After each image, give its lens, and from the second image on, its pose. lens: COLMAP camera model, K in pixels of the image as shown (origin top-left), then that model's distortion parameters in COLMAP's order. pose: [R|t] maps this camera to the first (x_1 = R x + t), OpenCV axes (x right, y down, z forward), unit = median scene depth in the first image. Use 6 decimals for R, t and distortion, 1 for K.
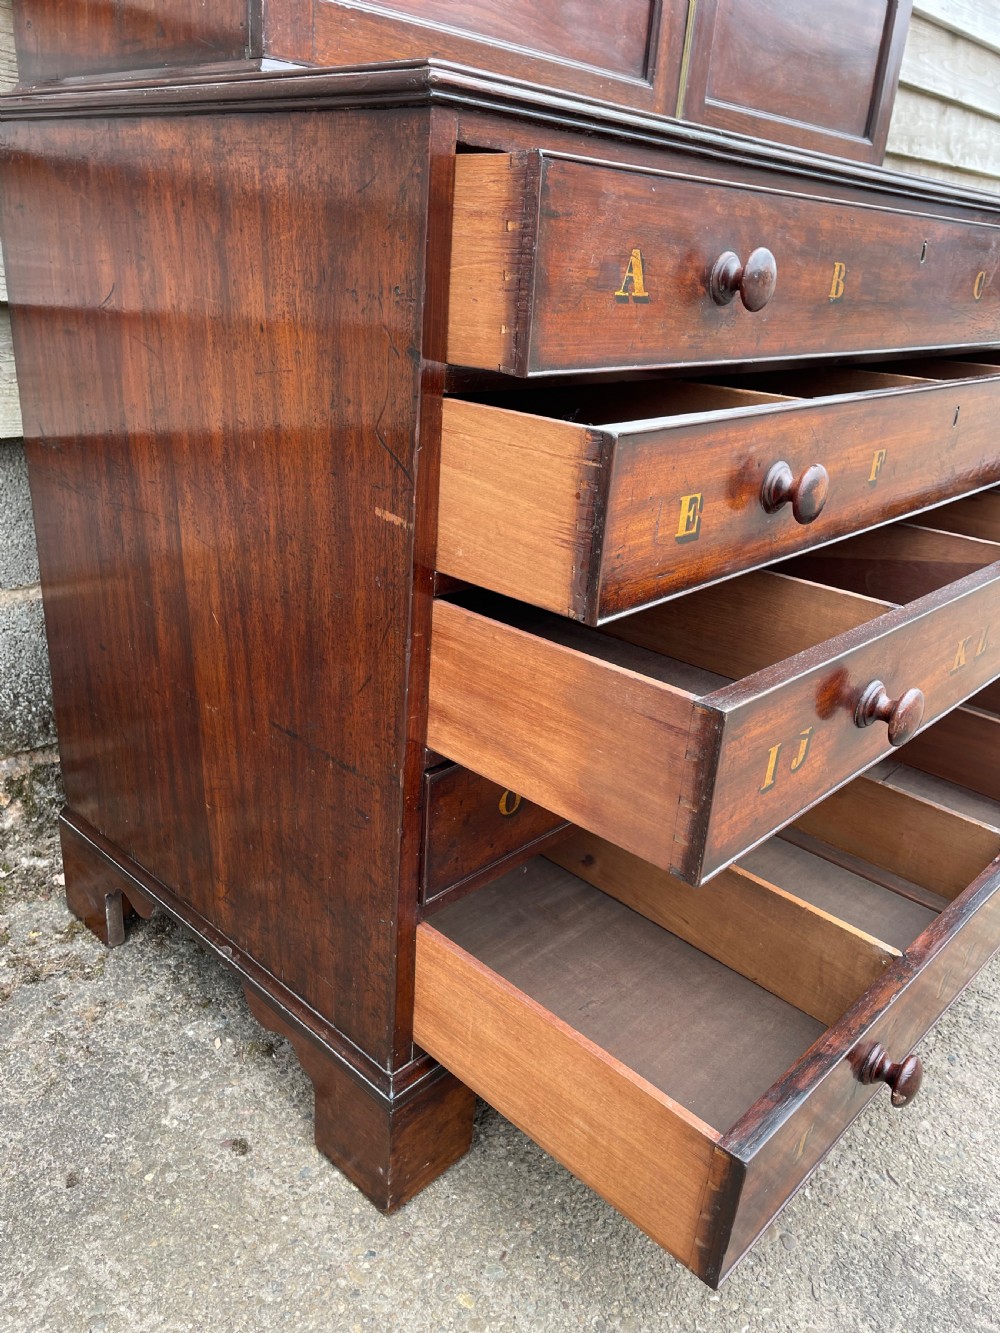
lens RADIAL K [[1008.0, 0, 498.2], [0, 1008.0, 680.2], [0, 0, 1]] dist [0.093471, -0.124541]
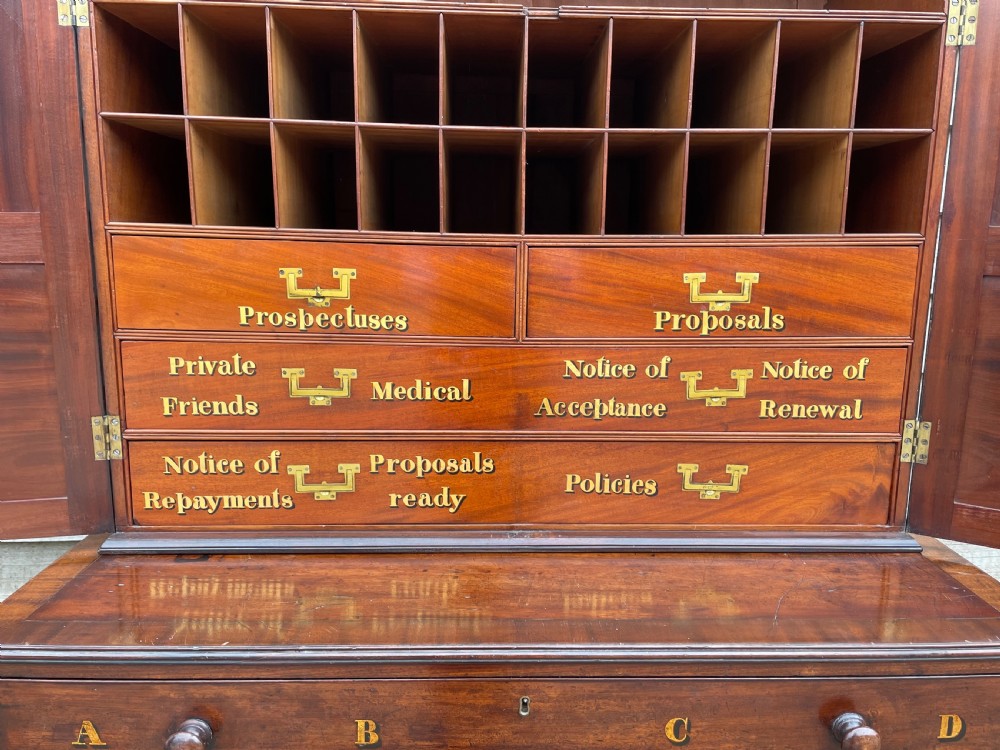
lens RADIAL K [[756.2, 0, 512.1], [0, 756.2, 367.5], [0, 0, 1]] dist [0.093471, -0.124541]
pose [[0.709731, 0.073066, -0.700673, 1.301261], [-0.248411, 0.956677, -0.151860, -0.874236], [0.659222, 0.281834, 0.697134, 0.449650]]
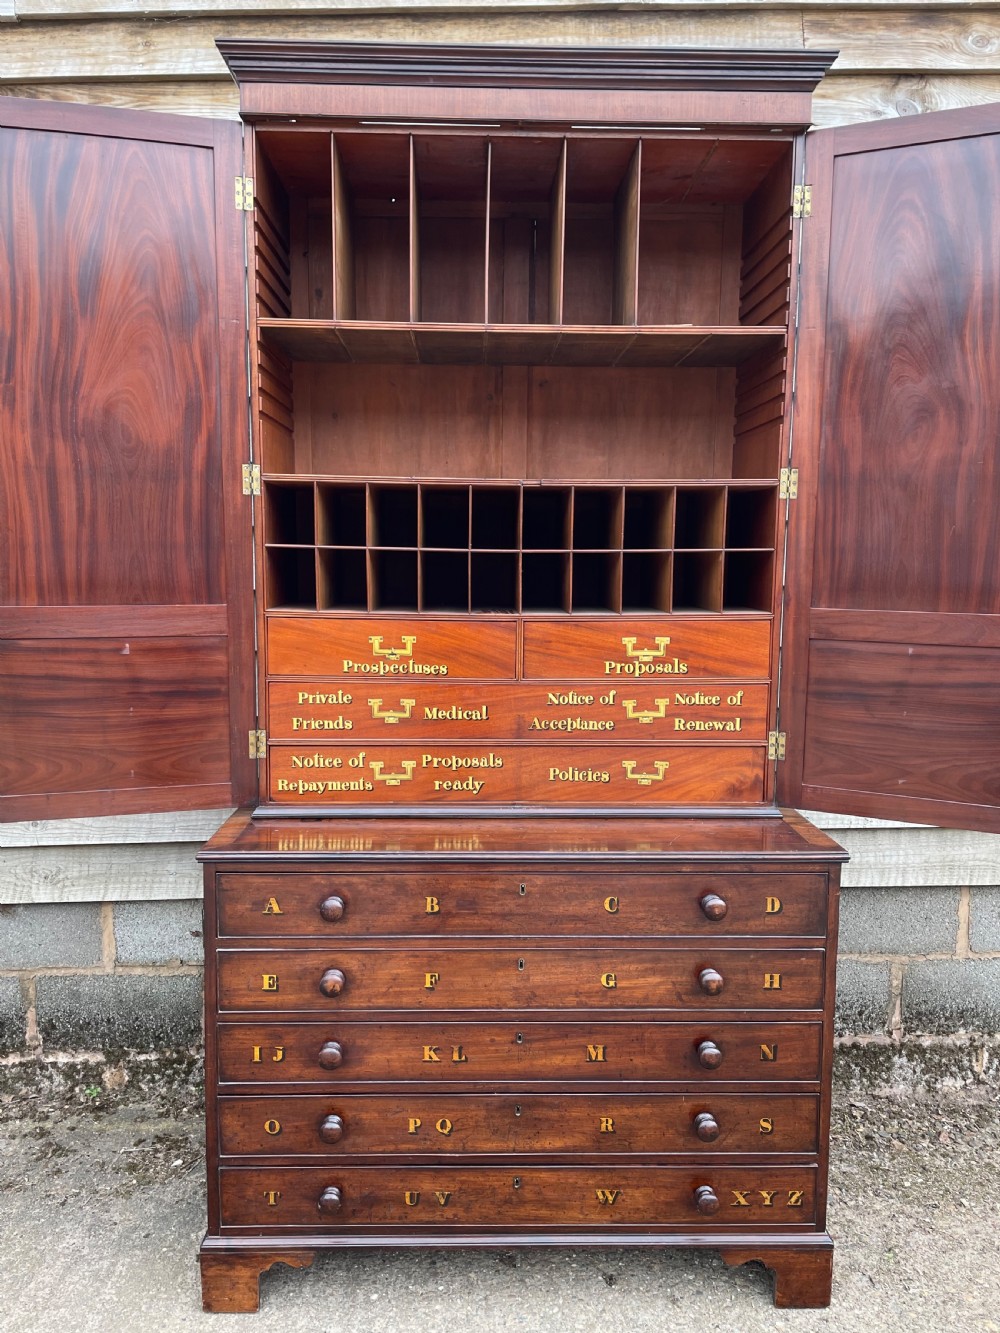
lens RADIAL K [[1008.0, 0, 500.0], [0, 1008.0, 667.7], [0, 0, 1]] dist [0.093471, -0.124541]
pose [[0.703223, 0.026245, -0.710484, 2.336639], [-0.245513, 0.946809, -0.208030, -0.560363], [0.667233, 0.320725, 0.672261, -0.565656]]
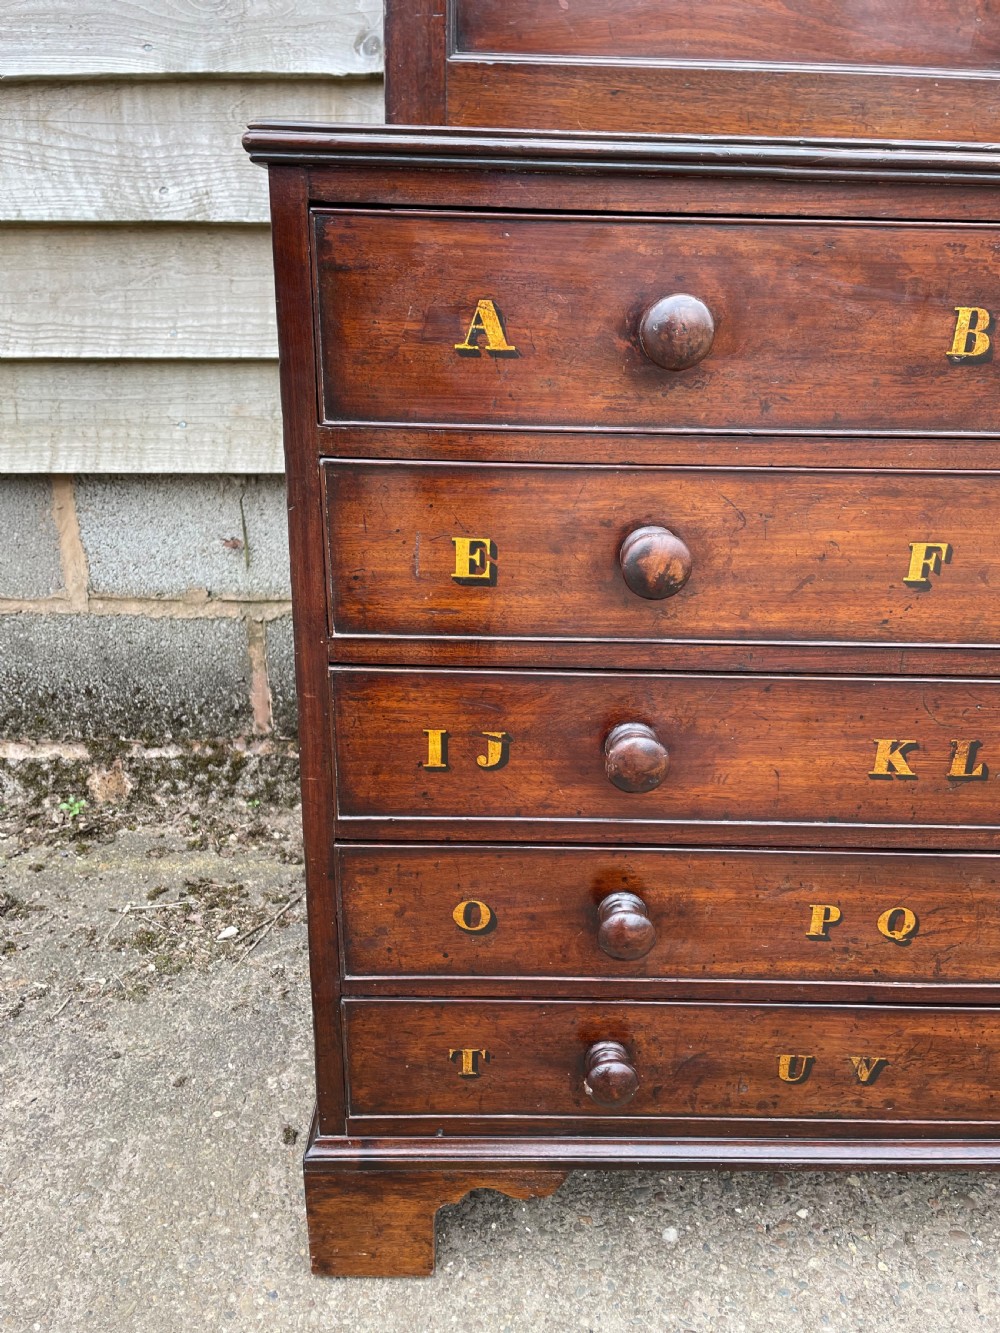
lens RADIAL K [[1008.0, 0, 504.4], [0, 1008.0, 666.7], [0, 0, 1]] dist [0.093471, -0.124541]
pose [[0.700229, 0.225102, -0.677502, 0.771768], [-0.259391, 0.964354, 0.052316, -0.161533], [0.665128, 0.139105, 0.733658, 0.400809]]
